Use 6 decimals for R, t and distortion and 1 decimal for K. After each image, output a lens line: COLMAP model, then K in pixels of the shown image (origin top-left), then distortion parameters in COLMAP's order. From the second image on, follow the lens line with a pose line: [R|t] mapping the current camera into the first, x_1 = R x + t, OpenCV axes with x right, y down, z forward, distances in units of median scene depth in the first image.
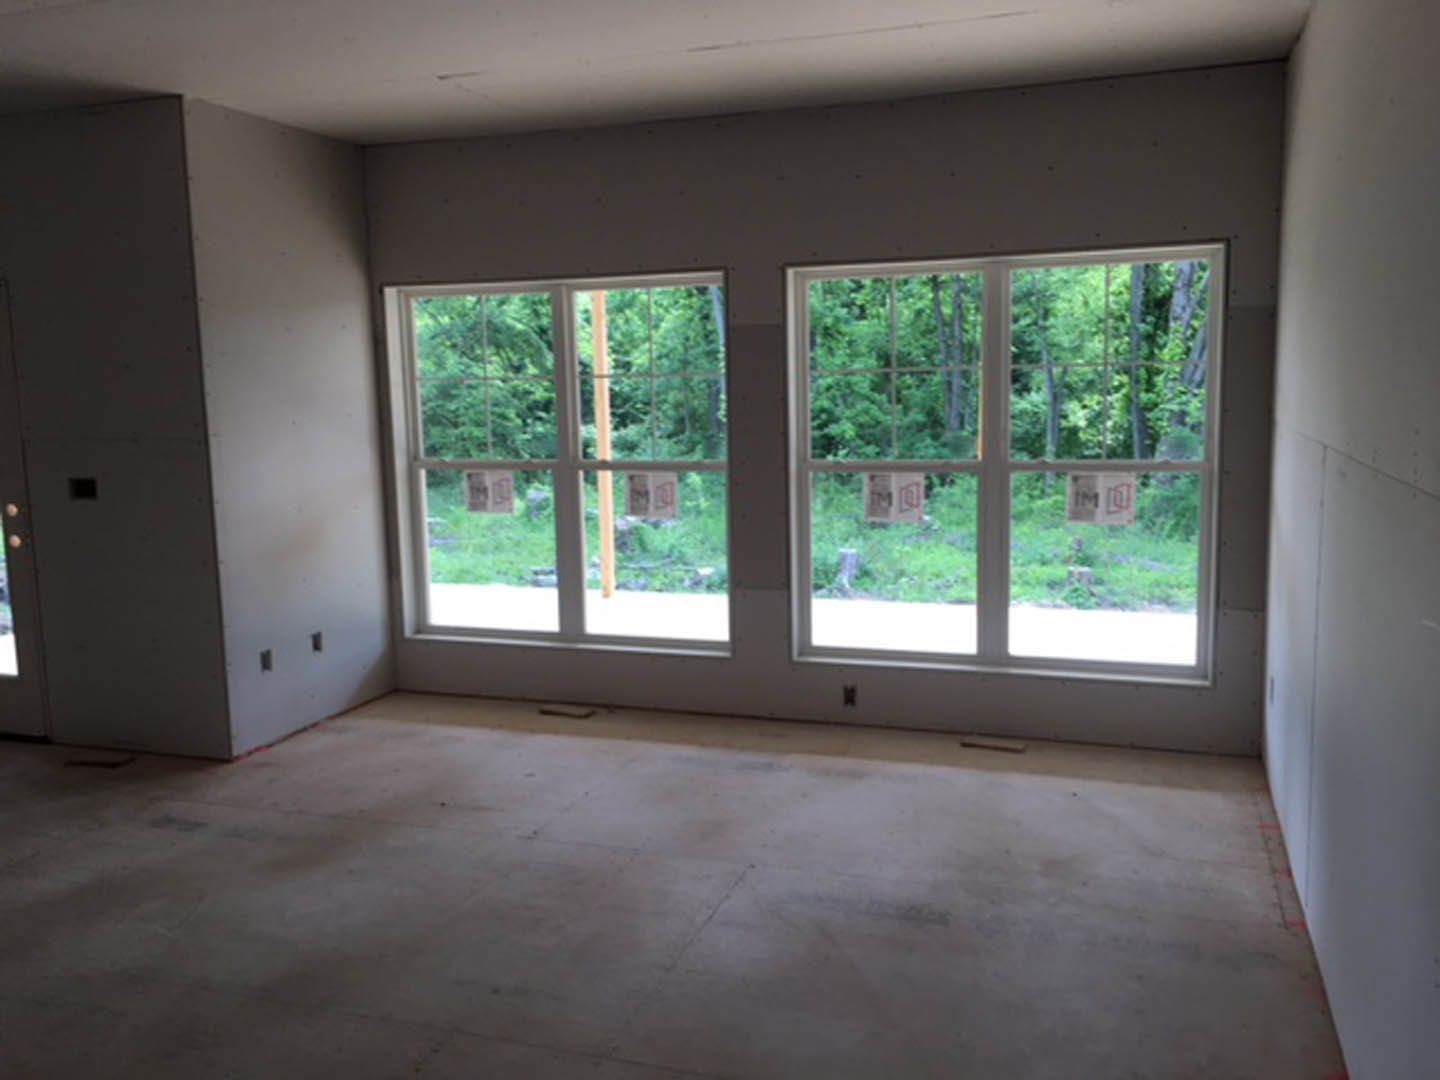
lens RADIAL K [[1225.4, 0, 714.8], [0, 1225.4, 536.1], [0, 0, 1]] dist [0.080427, -0.106605]
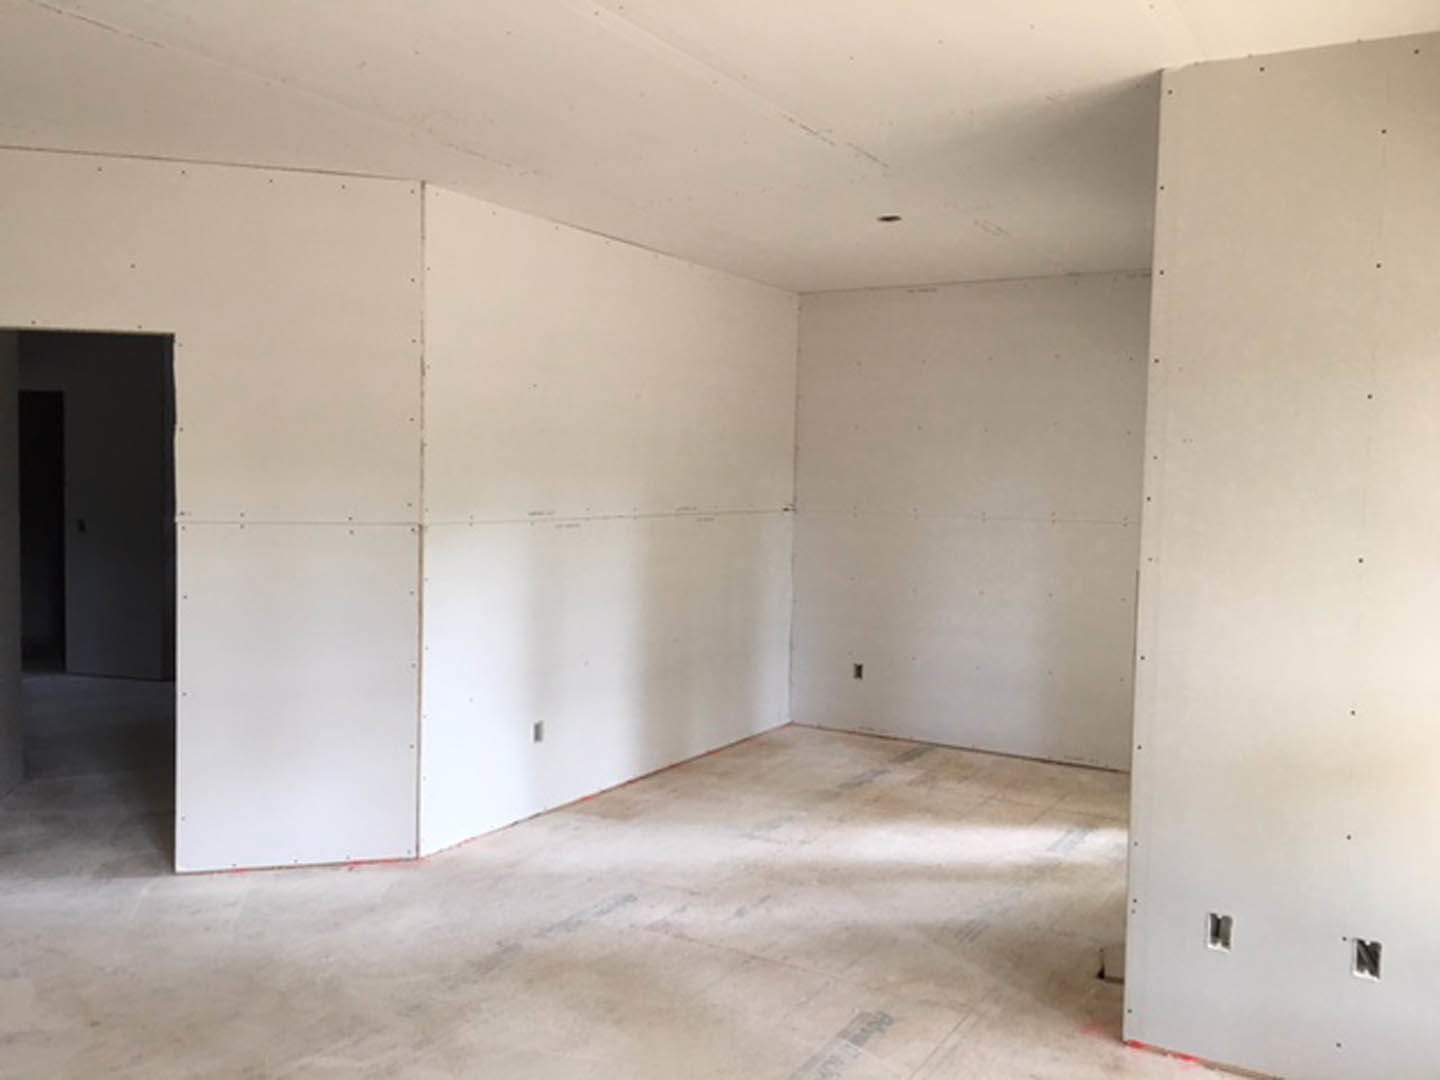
lens RADIAL K [[1225.4, 0, 714.8], [0, 1225.4, 536.1], [0, 0, 1]] dist [0.080427, -0.106605]
pose [[-0.187456, 0.068445, -0.979885, 0.270751], [-0.154218, 0.983147, 0.098175, -0.110757], [0.970091, 0.169519, -0.173742, 0.789836]]
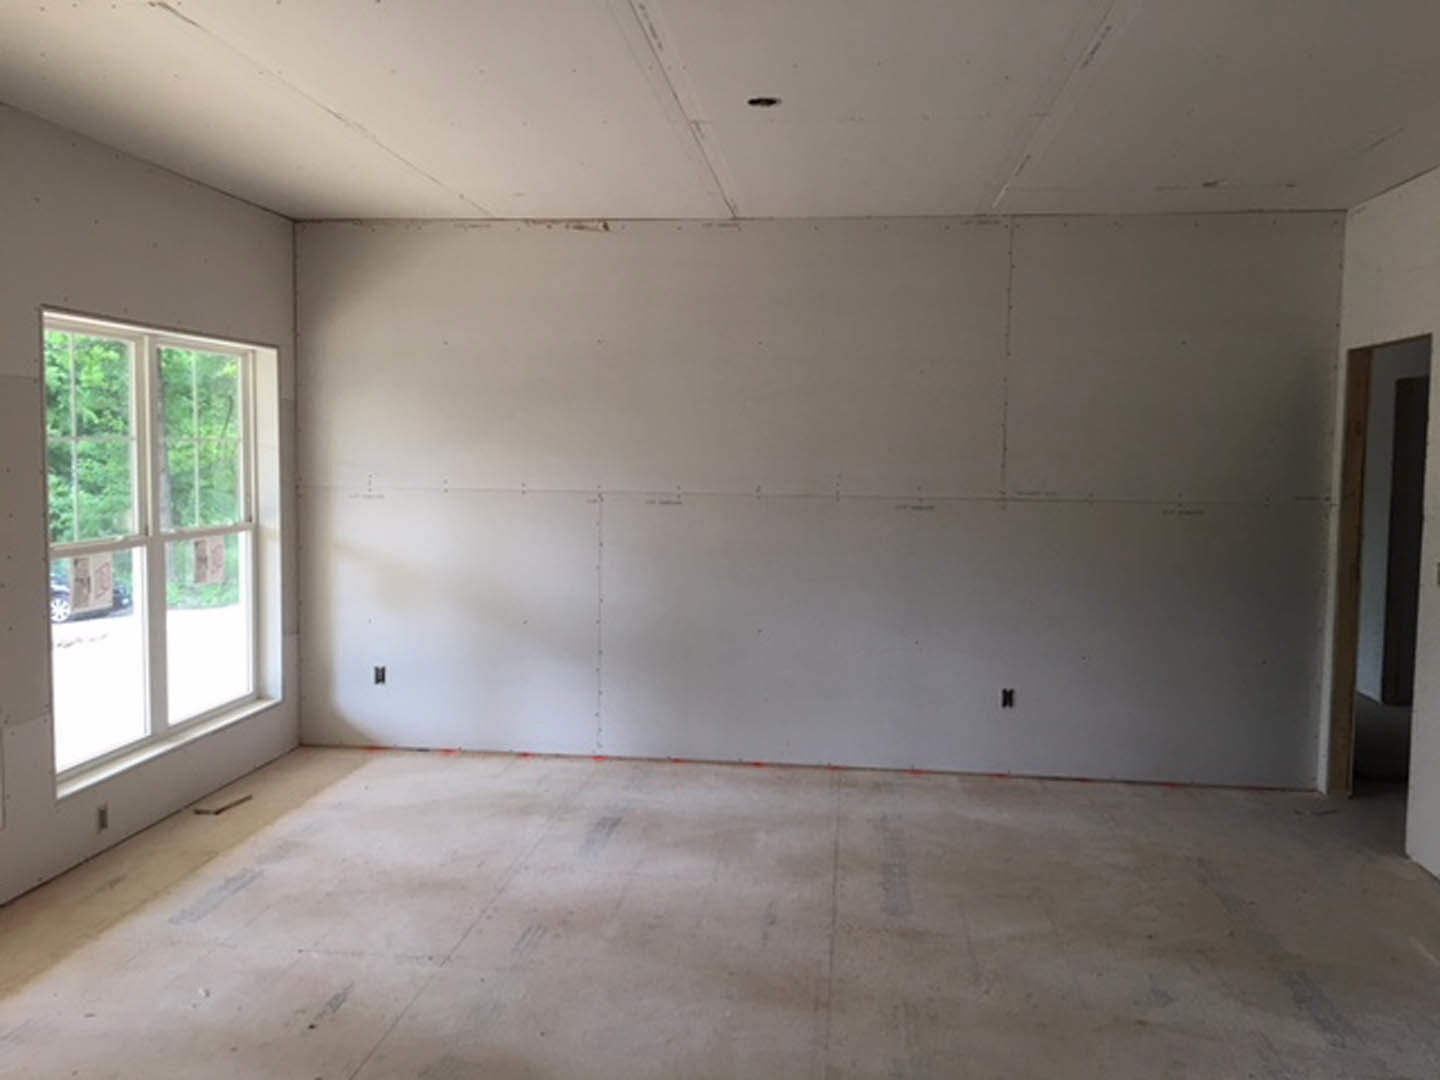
lens RADIAL K [[1225.4, 0, 714.8], [0, 1225.4, 536.1], [0, 0, 1]] dist [0.080427, -0.106605]
pose [[-0.212966, -0.053401, 0.975599, -0.765720], [0.124007, 0.988953, 0.081201, -0.076144], [-0.969158, 0.138274, -0.203991, 0.697247]]
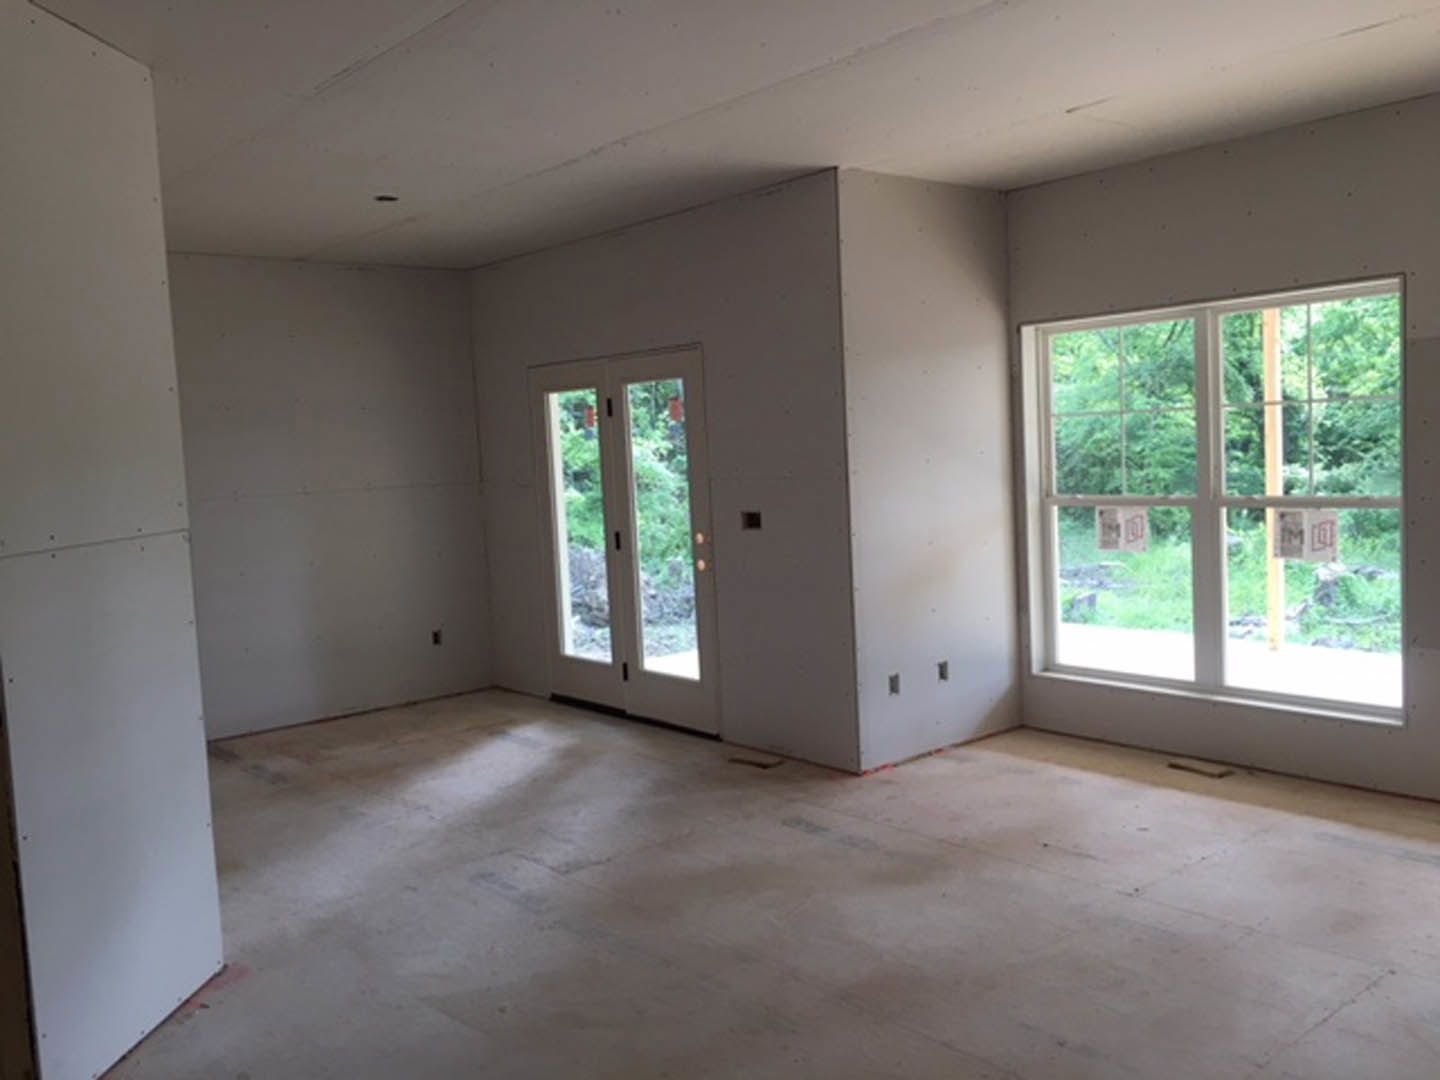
lens RADIAL K [[1219.7, 0, 724.7], [0, 1219.7, 534.5], [0, 0, 1]] dist [0.074590, -0.092711]
pose [[0.860629, 0.017382, -0.508936, 0.041812], [-0.035523, 0.999032, -0.025951, 0.004396], [0.507992, 0.040414, 0.860413, 0.016984]]
